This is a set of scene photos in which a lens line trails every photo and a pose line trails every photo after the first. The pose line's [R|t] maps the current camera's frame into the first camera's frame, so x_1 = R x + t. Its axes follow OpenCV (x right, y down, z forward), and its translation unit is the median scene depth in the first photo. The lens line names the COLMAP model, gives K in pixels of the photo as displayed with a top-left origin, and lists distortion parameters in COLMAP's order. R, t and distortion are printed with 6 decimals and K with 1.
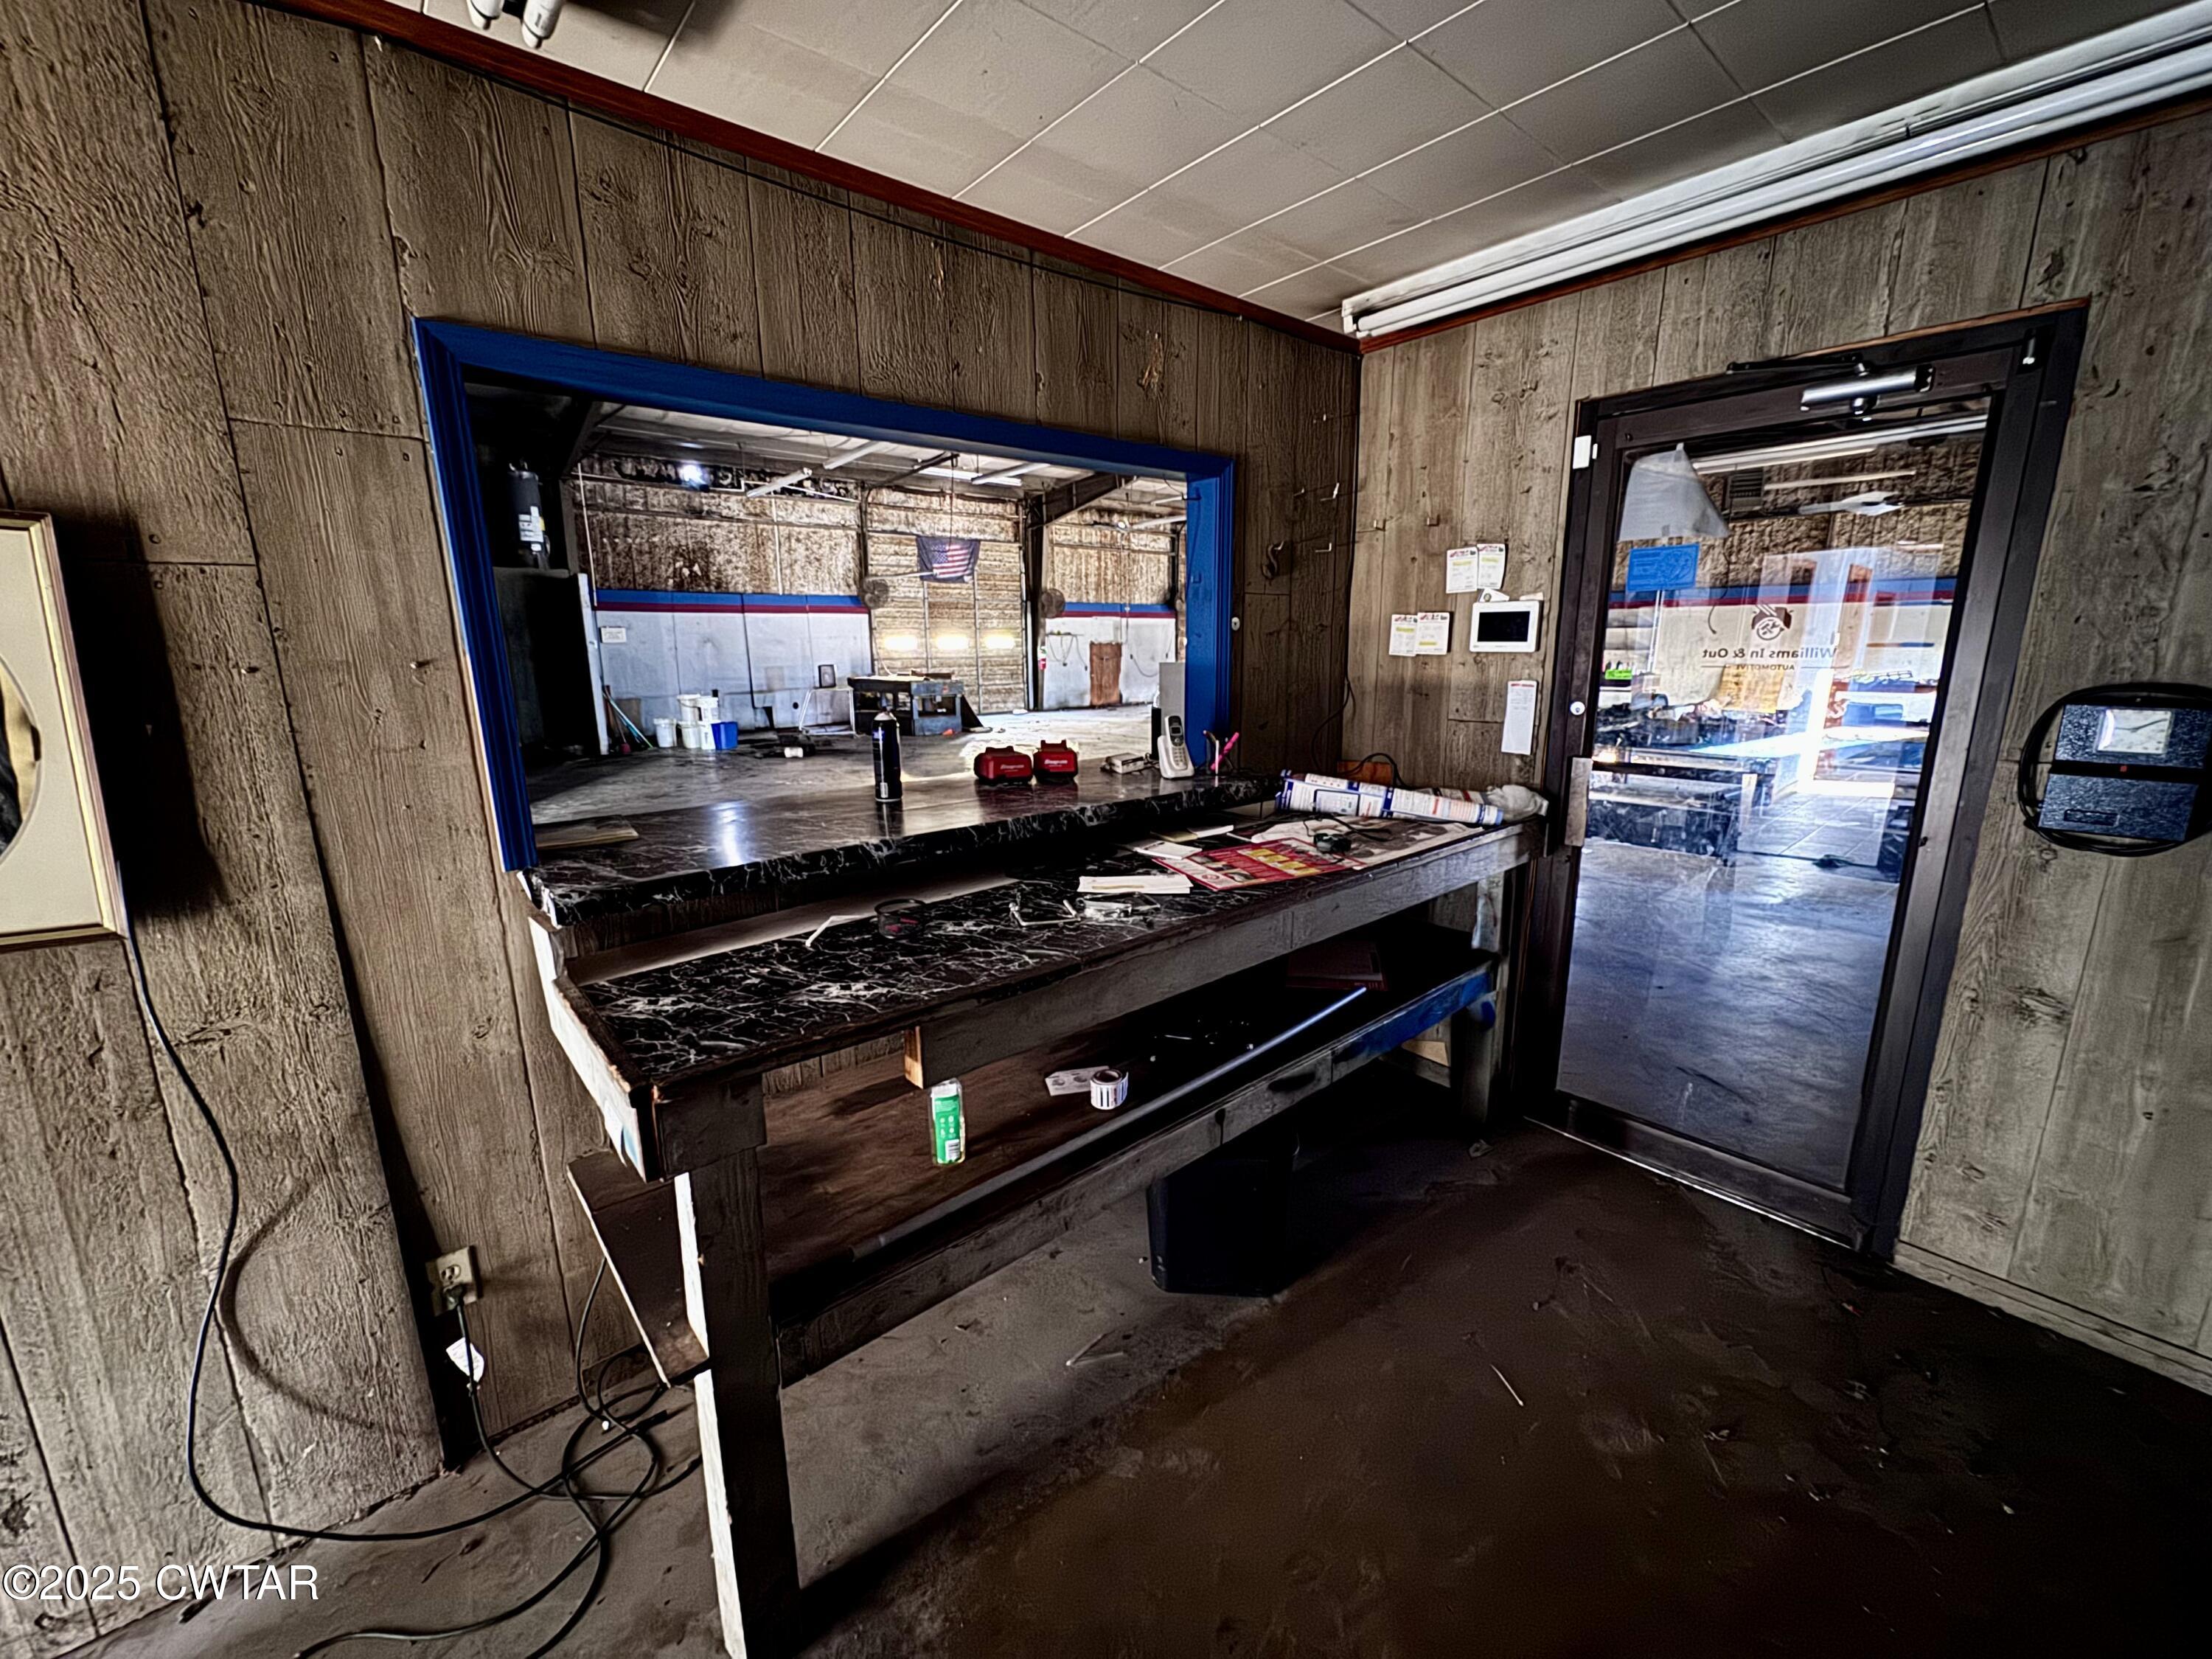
lens RADIAL K [[877.2, 0, 1106.2], [0, 877.2, 832.1], [0, 0, 1]] dist [-0.004516, 0.000214]
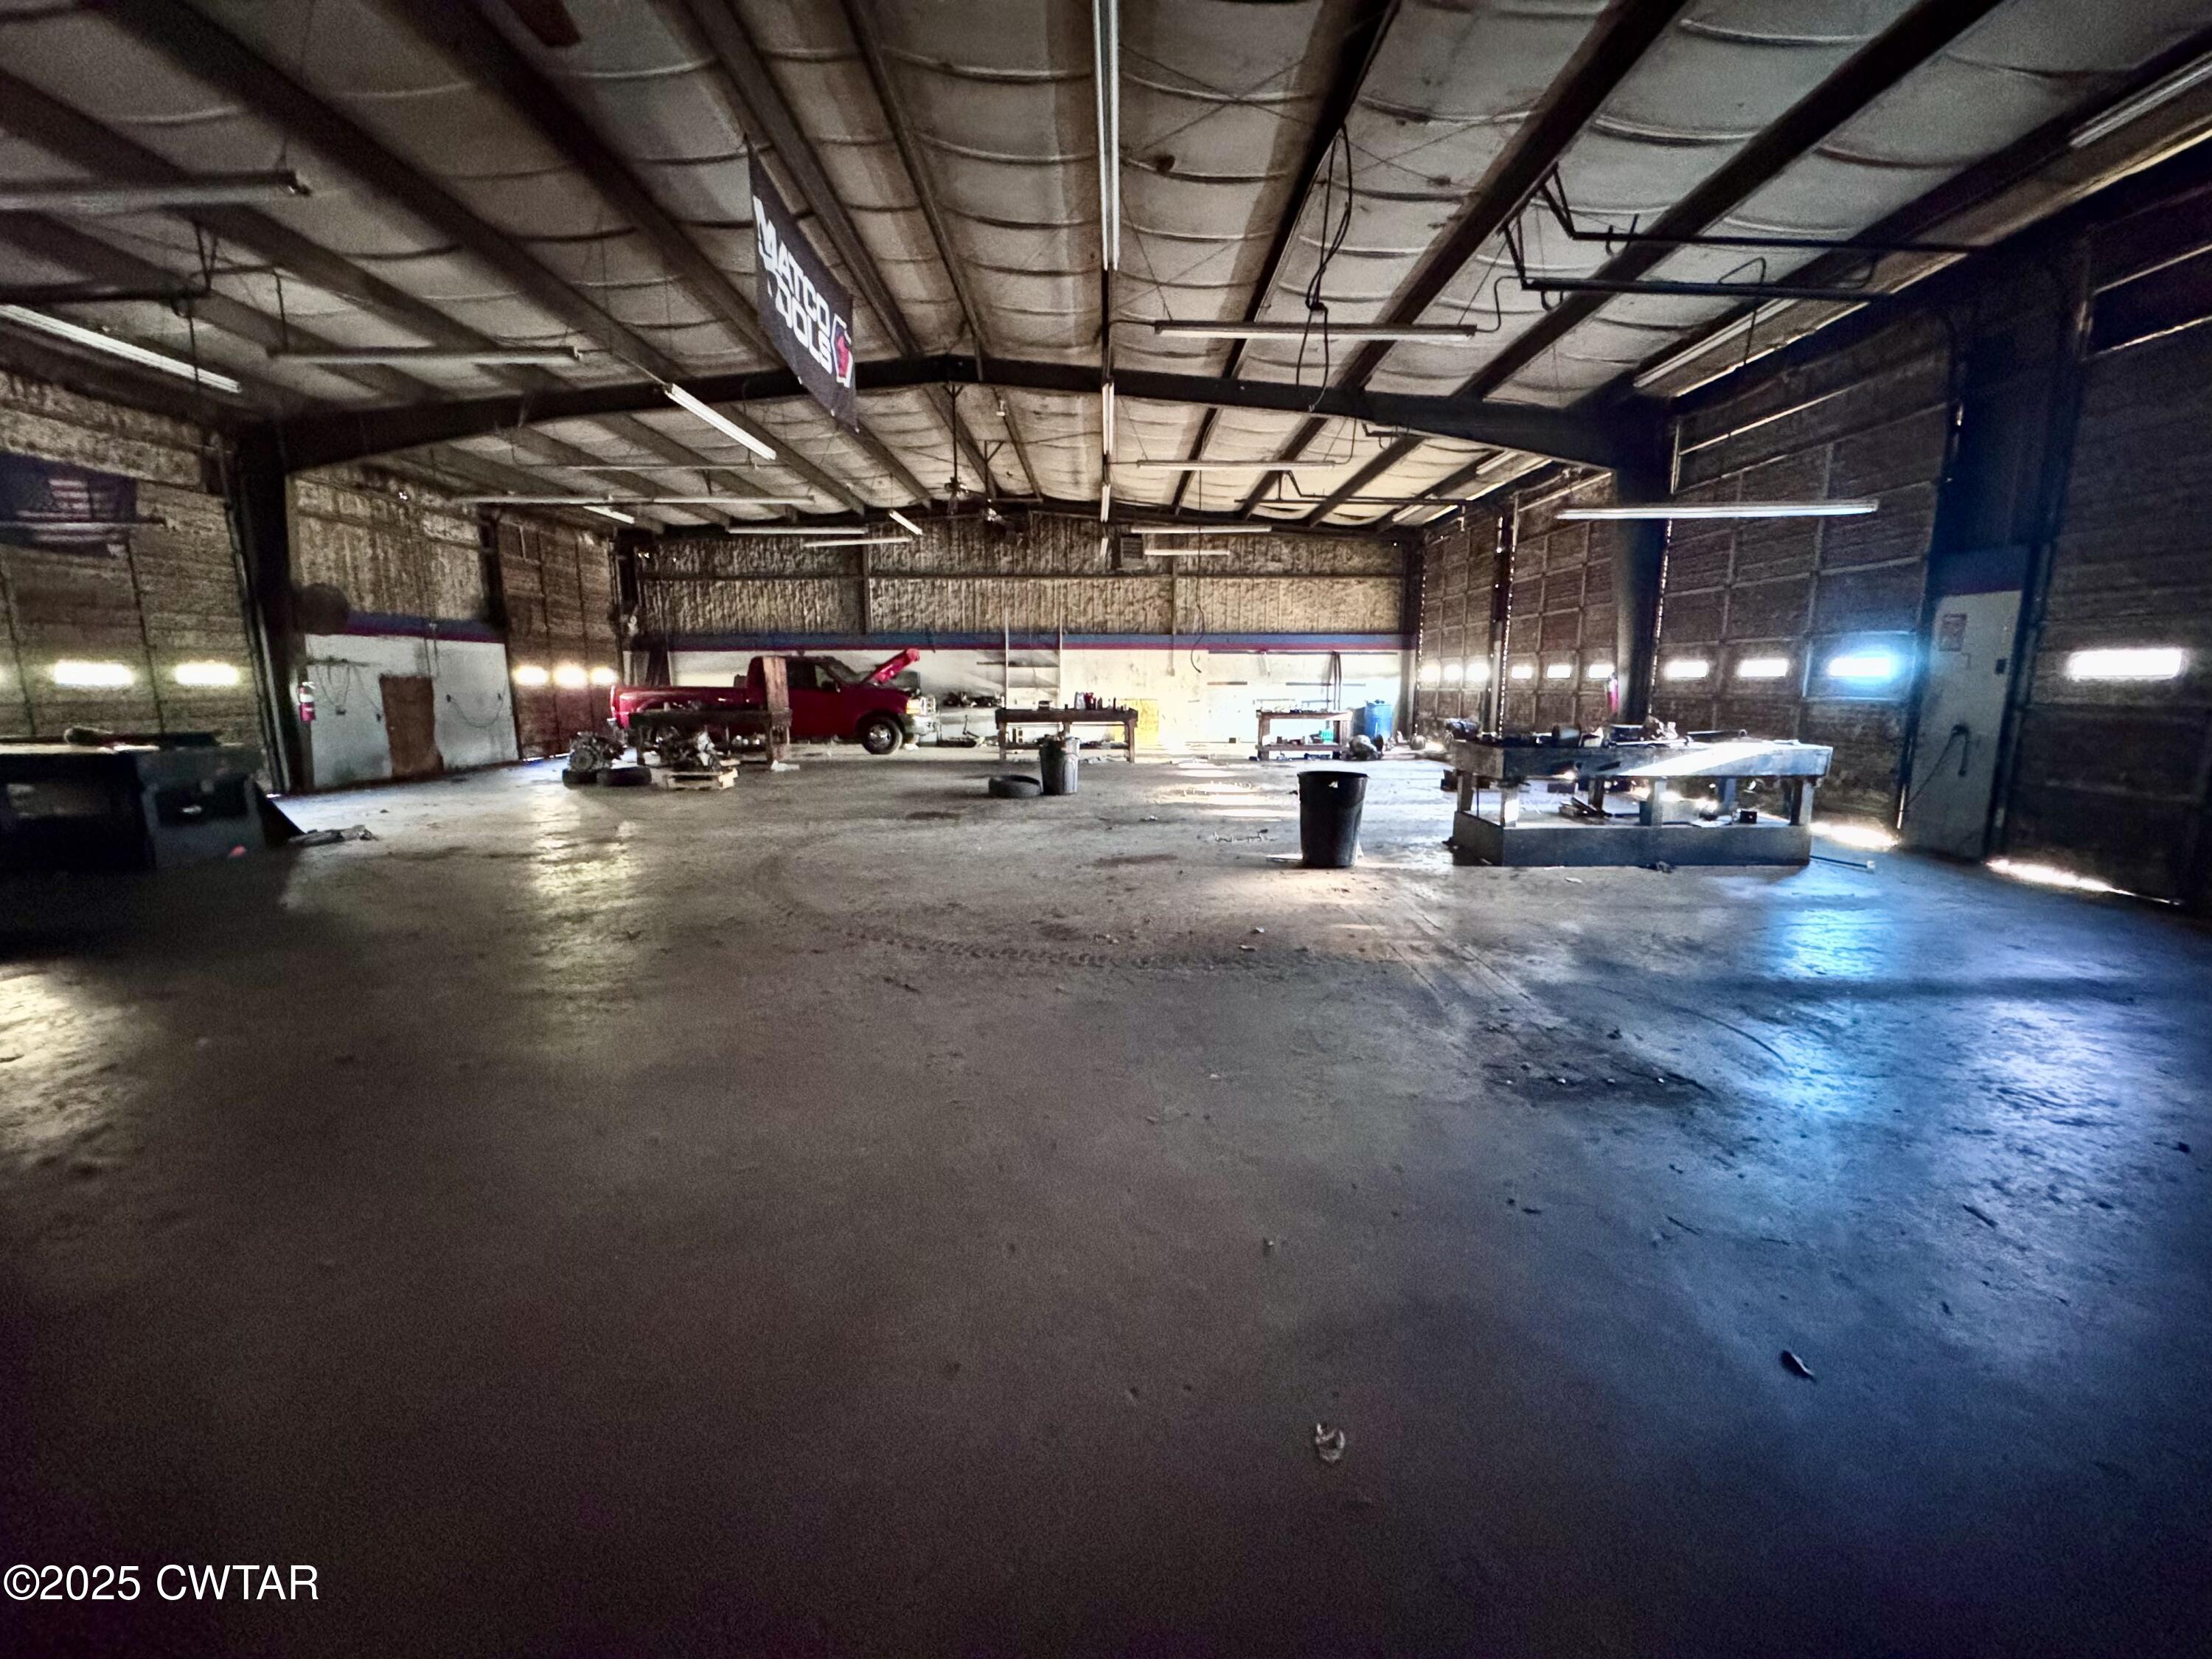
lens RADIAL K [[877.2, 0, 1105.8], [0, 877.2, 831.9], [0, 0, 1]] dist [-0.004516, 0.000214]
pose [[0.644687, -0.123054, 0.754478, -0.204378], [0.157168, 0.987210, 0.026716, -0.053510], [-0.748116, 0.101356, 0.655782, 0.271488]]
